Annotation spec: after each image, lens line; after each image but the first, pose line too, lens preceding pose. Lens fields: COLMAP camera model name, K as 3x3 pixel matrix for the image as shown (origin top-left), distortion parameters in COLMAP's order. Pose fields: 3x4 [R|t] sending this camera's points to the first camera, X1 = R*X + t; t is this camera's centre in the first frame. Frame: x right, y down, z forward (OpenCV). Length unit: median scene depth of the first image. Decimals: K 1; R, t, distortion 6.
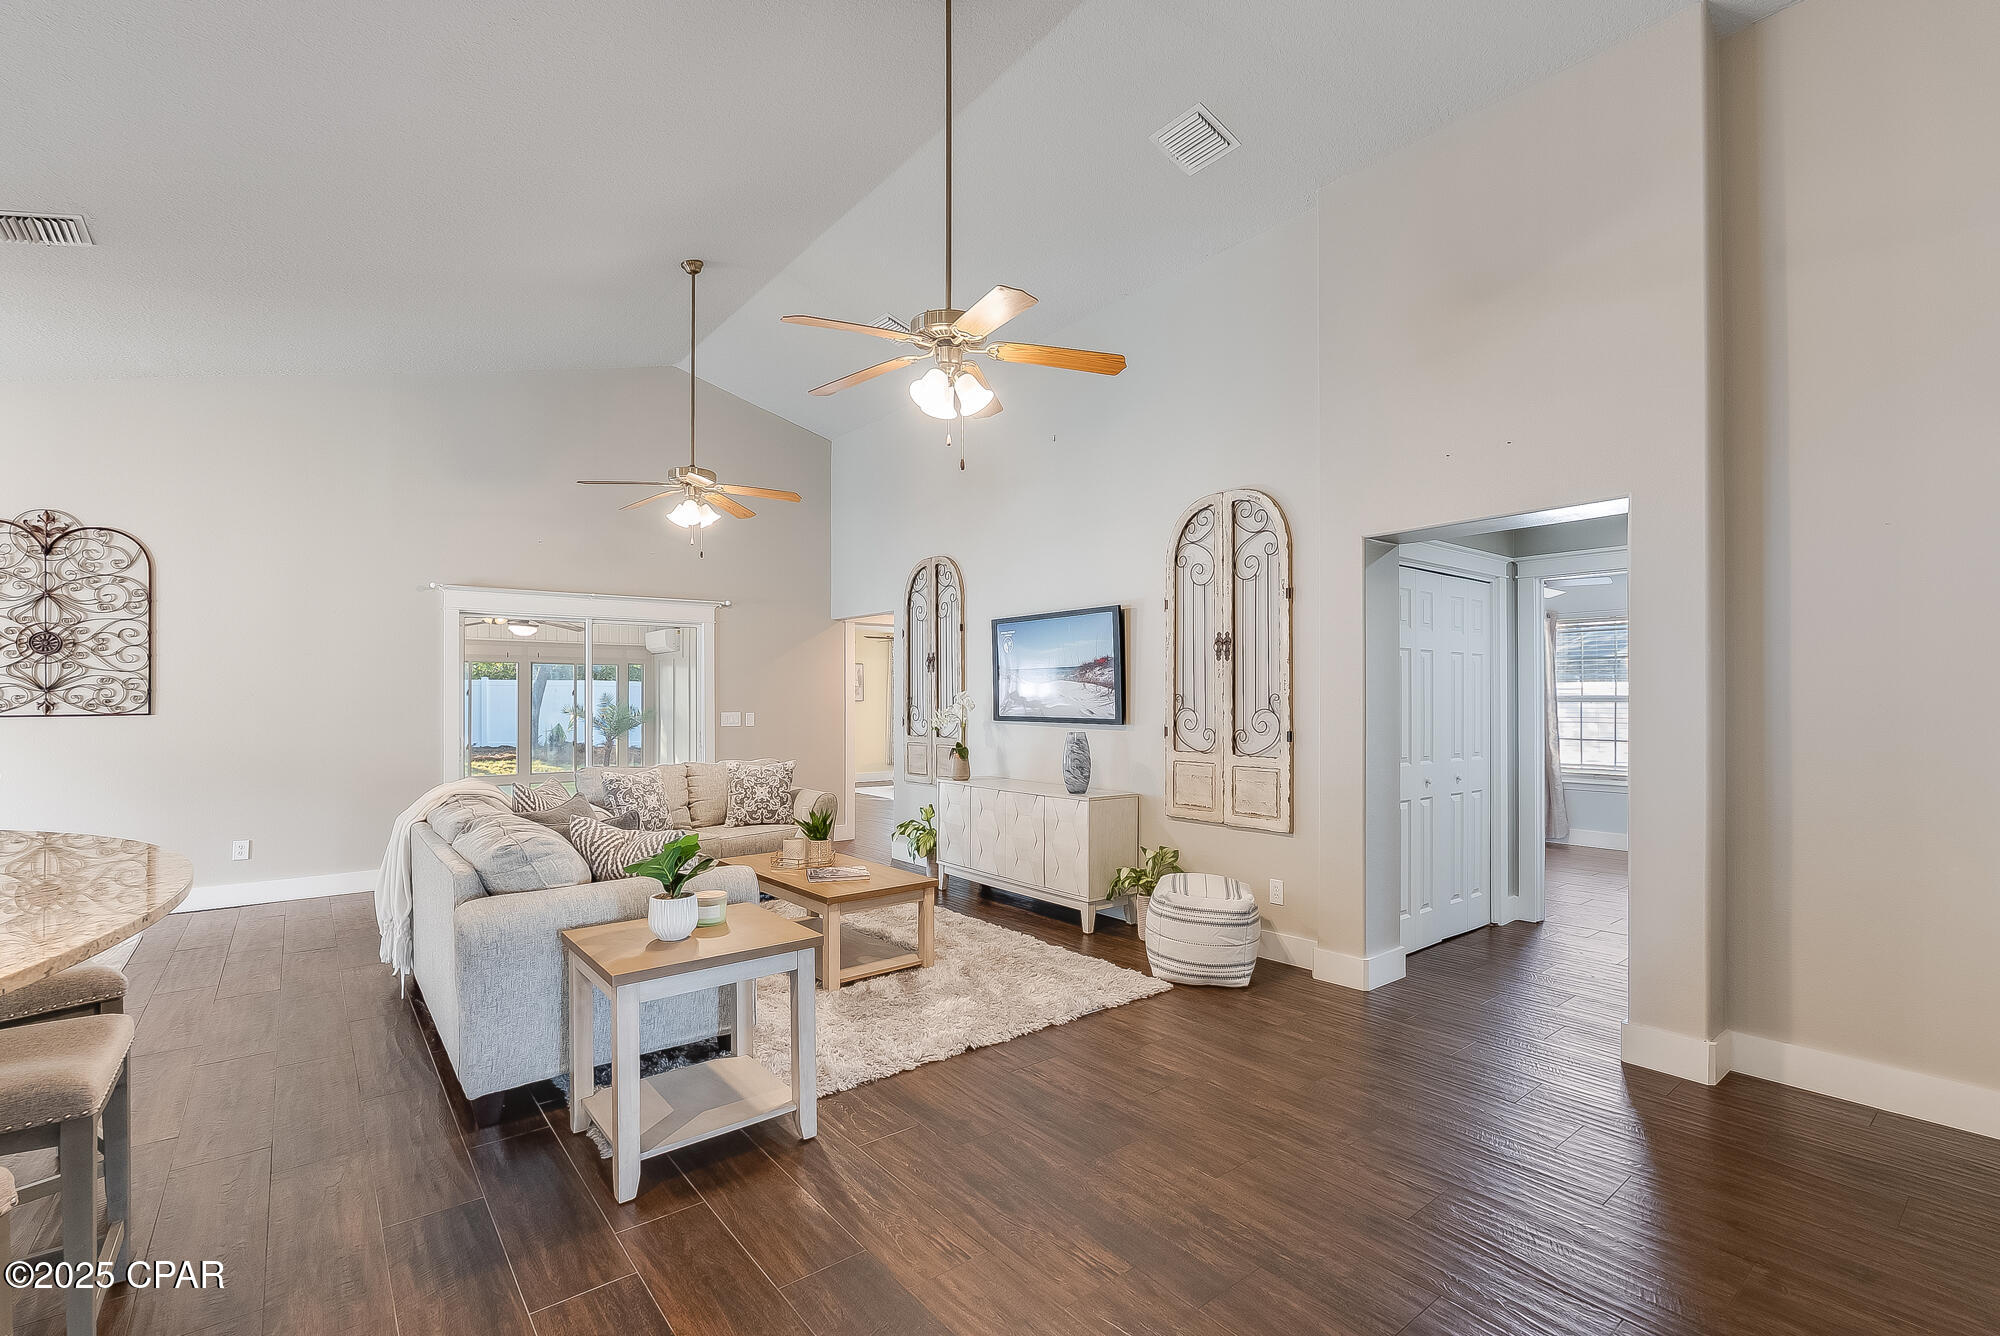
lens RADIAL K [[902.8, 0, 998.7], [0, 902.8, 692.5], [0, 0, 1]] dist [-0.003153, 0.000073]
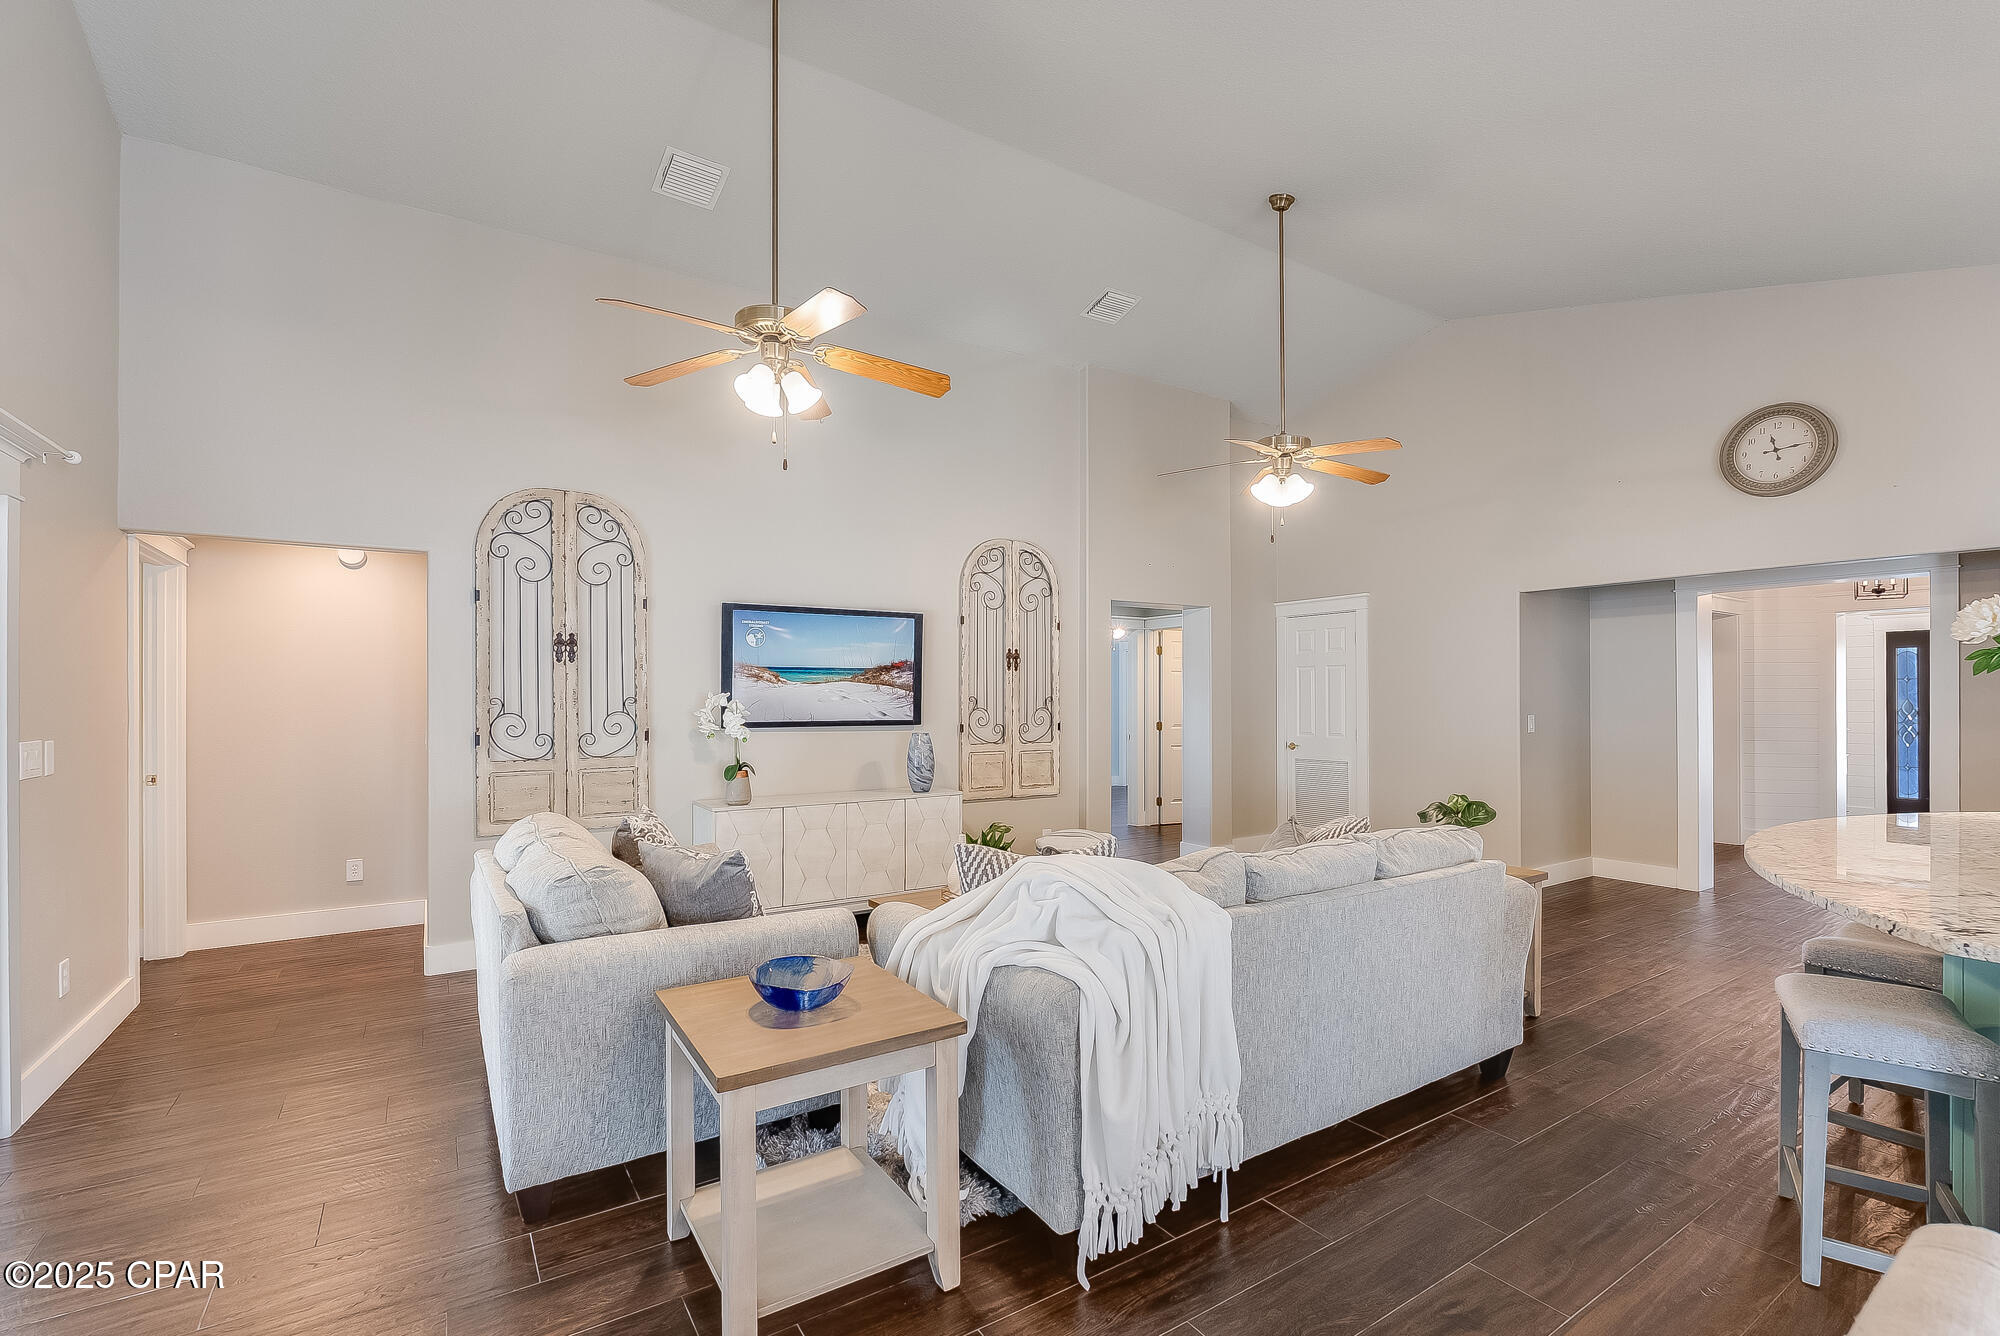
lens RADIAL K [[920.9, 0, 1003.8], [0, 920.9, 704.5], [0, 0, 1]] dist [-0.000892, -0.000296]
pose [[0.077801, -0.011623, 0.996901, -0.965475], [-0.008730, 0.999886, 0.012339, -0.003058], [-0.996931, -0.009663, 0.077691, 0.824862]]
